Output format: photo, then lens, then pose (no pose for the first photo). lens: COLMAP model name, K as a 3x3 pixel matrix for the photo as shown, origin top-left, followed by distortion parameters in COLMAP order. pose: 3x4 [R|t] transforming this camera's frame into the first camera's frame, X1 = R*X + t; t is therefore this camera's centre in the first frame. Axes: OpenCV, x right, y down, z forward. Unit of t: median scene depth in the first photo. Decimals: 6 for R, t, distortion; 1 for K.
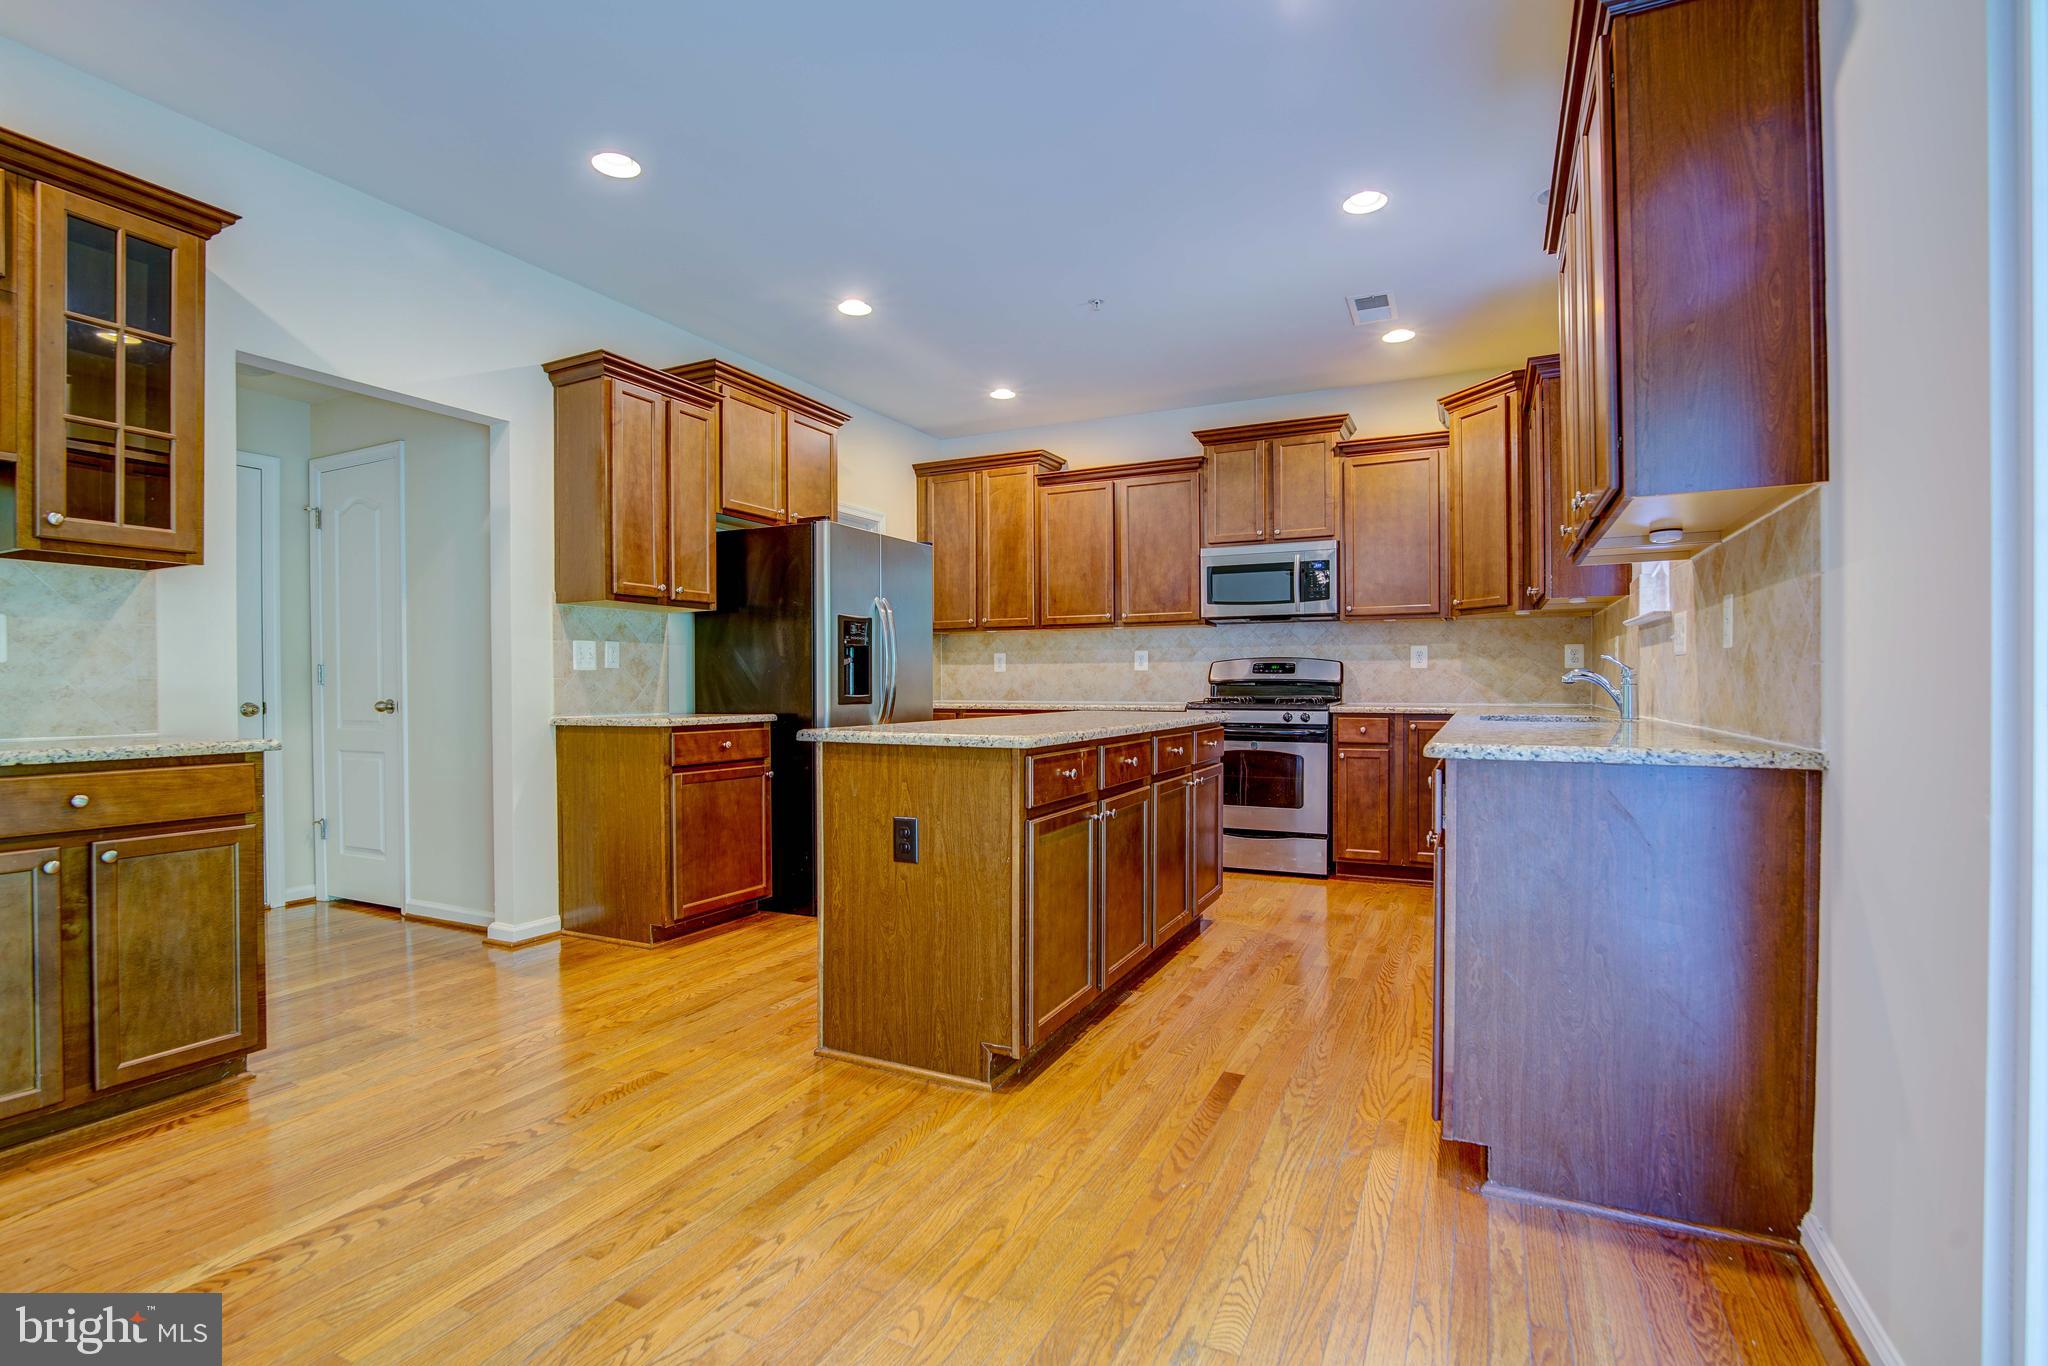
lens RADIAL K [[949.7, 0, 1026.2], [0, 949.7, 687.9], [0, 0, 1]] dist [-0.024693, 0.001268]
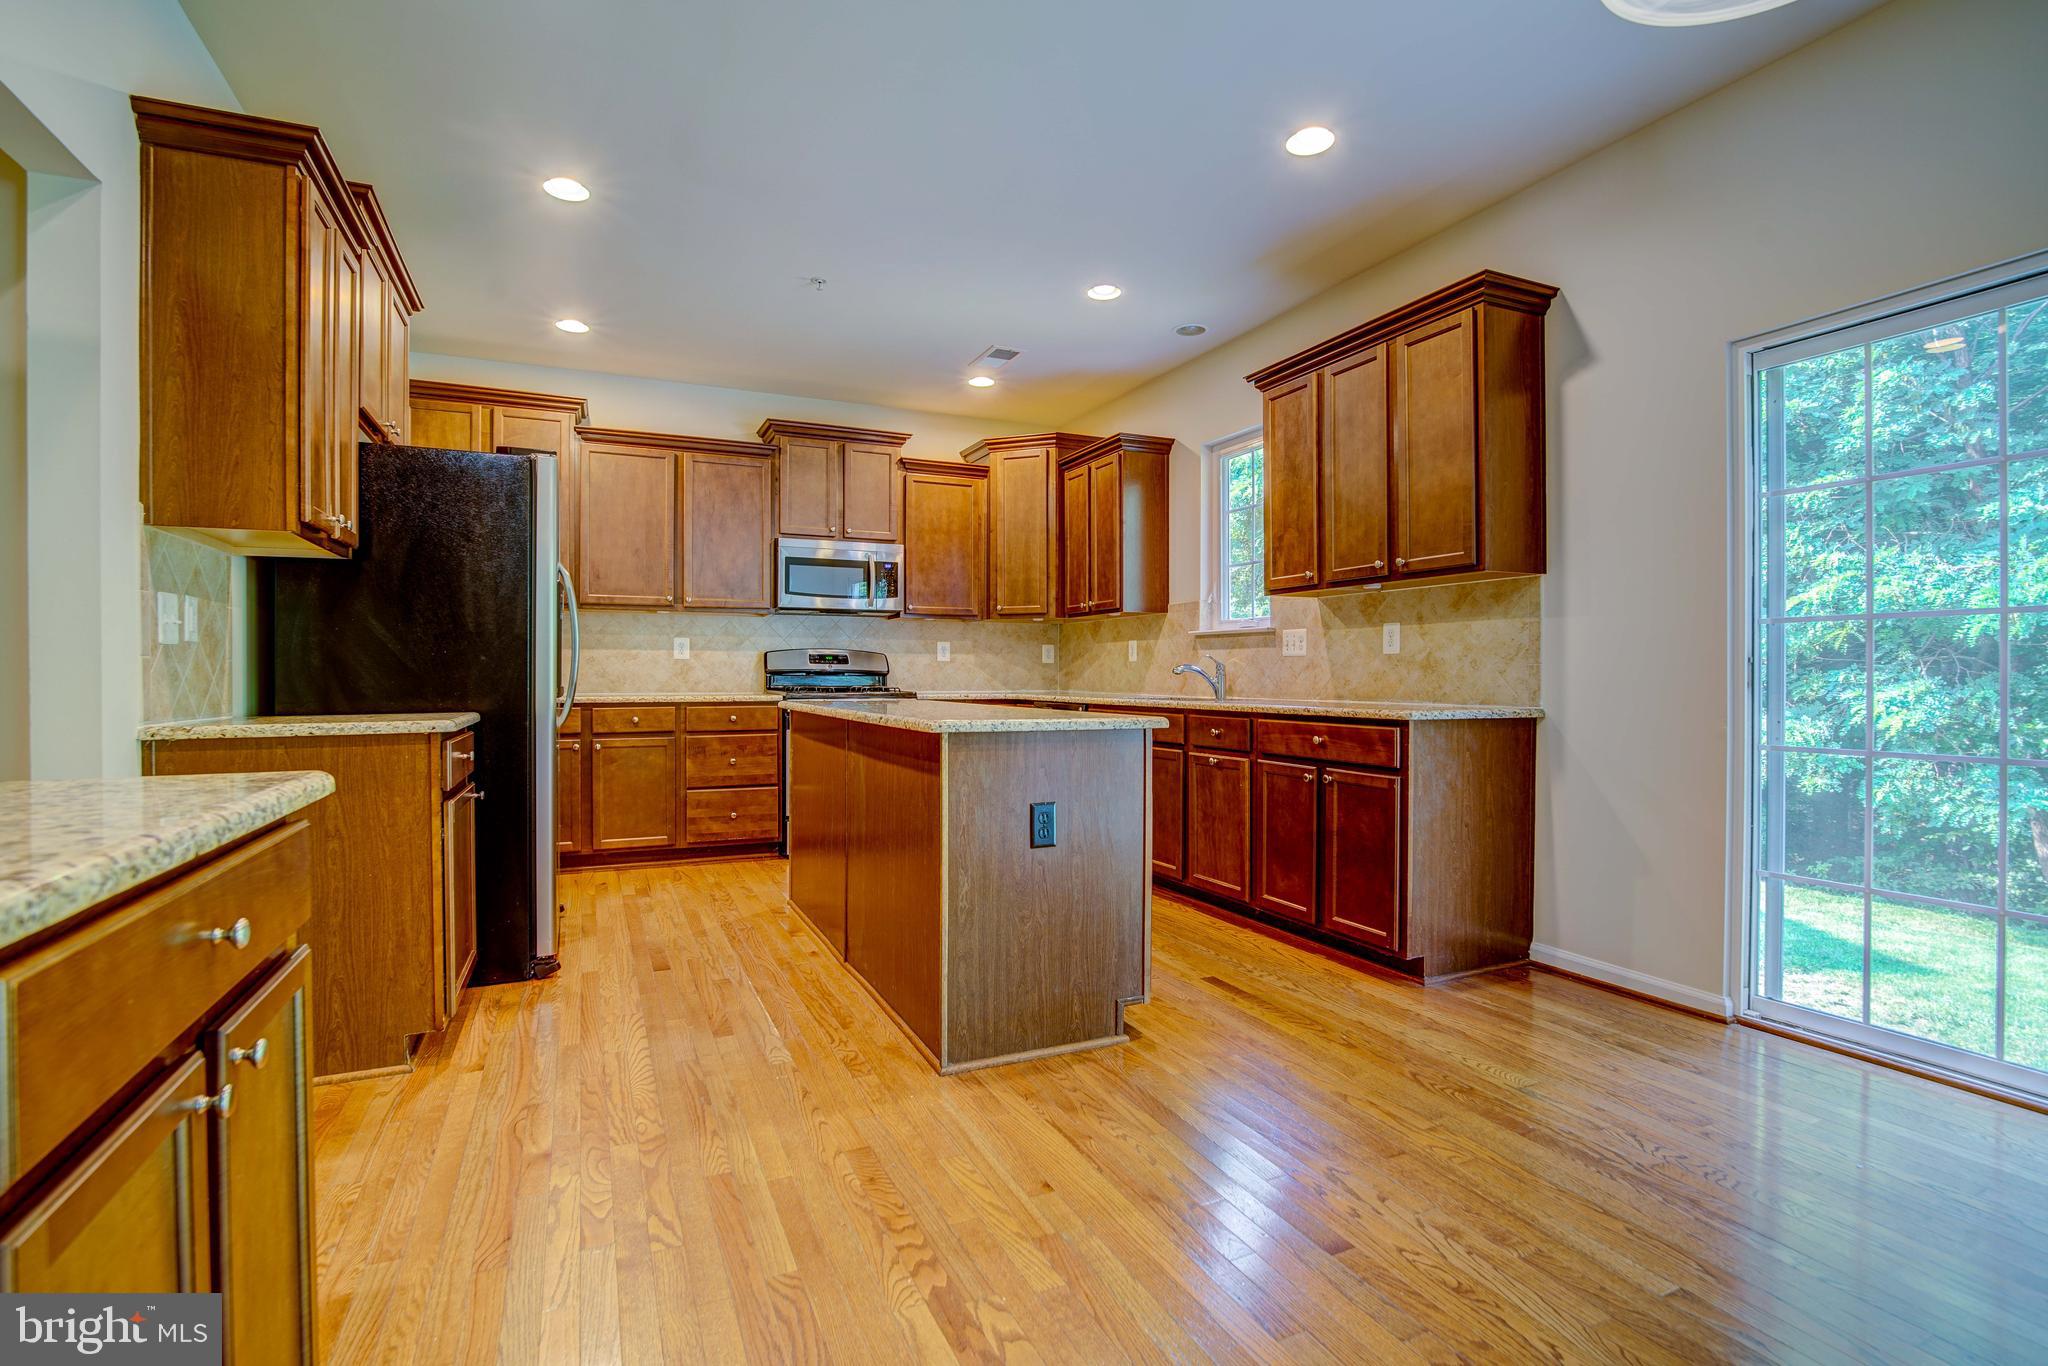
lens RADIAL K [[949.7, 0, 1021.8], [0, 949.7, 676.6], [0, 0, 1]] dist [-0.024693, 0.001268]
pose [[0.635130, 0.002911, 0.772400, -0.581941], [-0.000354, 0.999994, -0.003478, 0.003181], [-0.772405, 0.001936, 0.635127, 0.236004]]
